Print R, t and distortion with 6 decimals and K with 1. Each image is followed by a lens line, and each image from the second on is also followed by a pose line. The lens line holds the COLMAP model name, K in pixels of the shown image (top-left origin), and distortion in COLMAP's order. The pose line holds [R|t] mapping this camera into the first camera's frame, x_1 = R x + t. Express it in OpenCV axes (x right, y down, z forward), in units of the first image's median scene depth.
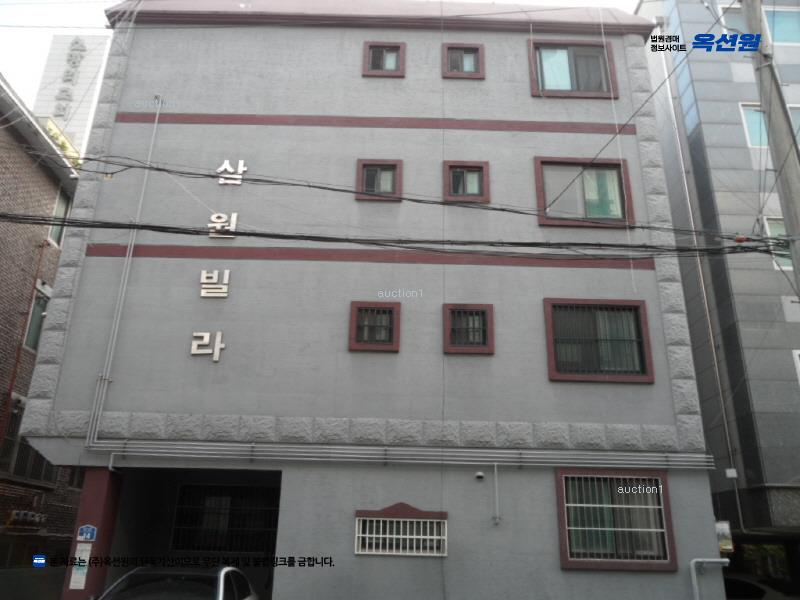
lens RADIAL K [[642.0, 0, 400.0], [0, 642.0, 300.0], [0, 0, 1]] dist [-0.015649, 0.007827]
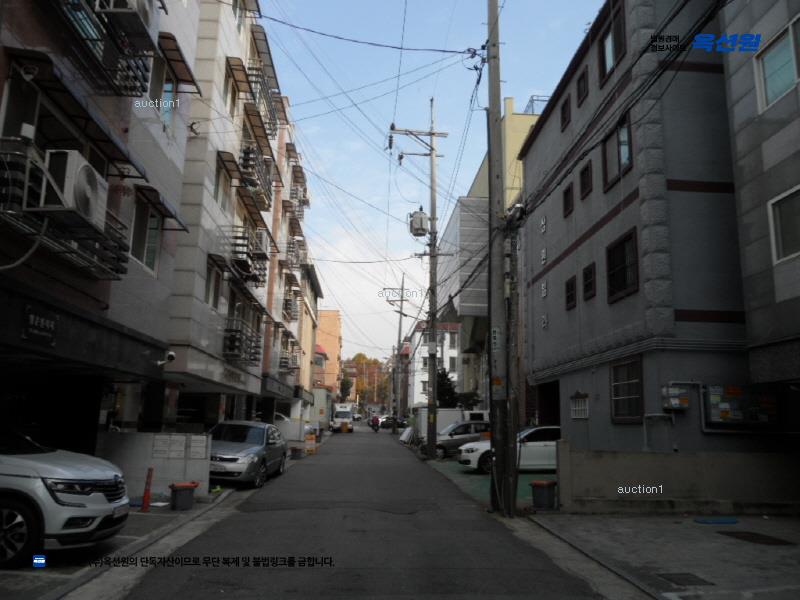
lens RADIAL K [[642.0, 0, 400.0], [0, 642.0, 300.0], [0, 0, 1]] dist [-0.015649, 0.007827]
pose [[0.052263, -0.211326, -0.976017, 1.649899], [0.342407, 0.921899, -0.181273, 0.219548], [0.938097, -0.324721, 0.120541, 0.369773]]
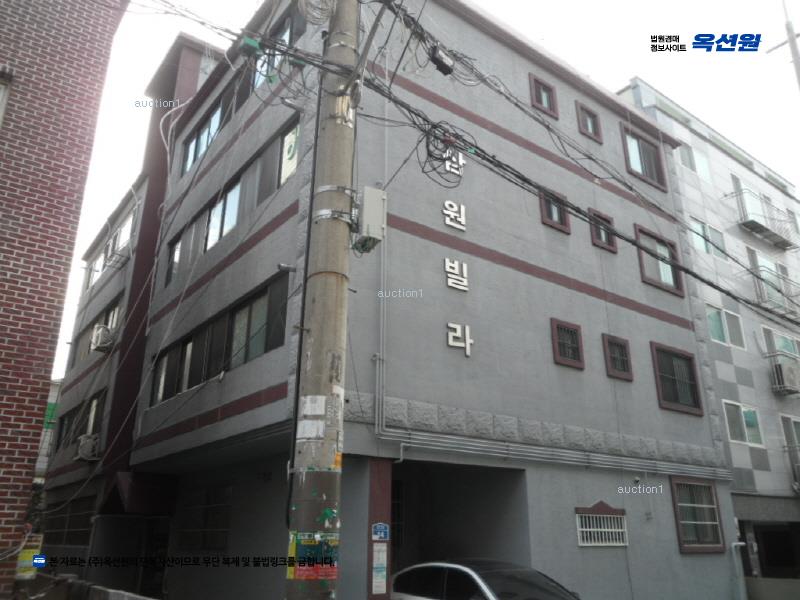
lens RADIAL K [[642.0, 0, 400.0], [0, 642.0, 300.0], [0, 0, 1]] dist [-0.015649, 0.007827]
pose [[0.805604, 0.188866, 0.561544, -0.942515], [-0.202818, 0.978474, -0.038126, 0.069748], [-0.556657, -0.083176, 0.826568, 0.247153]]
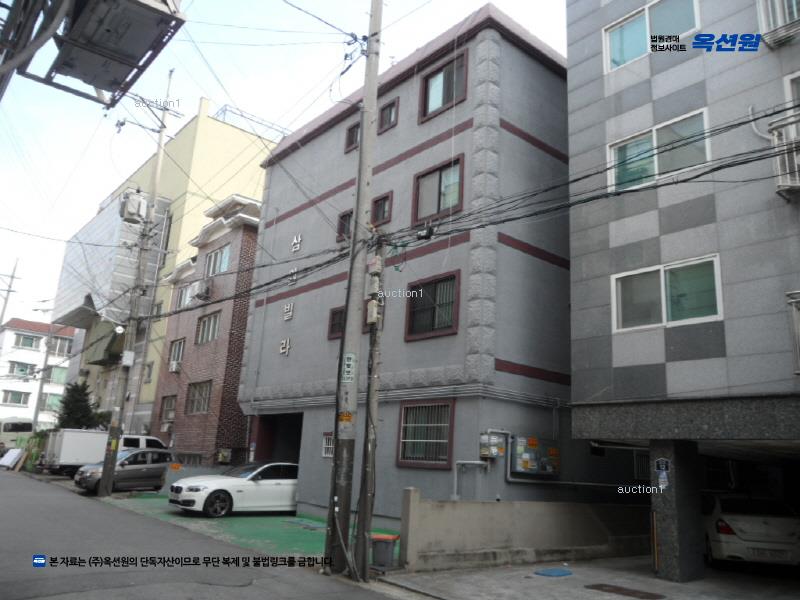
lens RADIAL K [[642.0, 0, 400.0], [0, 642.0, 300.0], [0, 0, 1]] dist [-0.015649, 0.007827]
pose [[0.635244, -0.181119, -0.750773, 1.316287], [0.236575, 0.971015, -0.034080, 0.080435], [0.735185, -0.155965, 0.659680, 0.056069]]
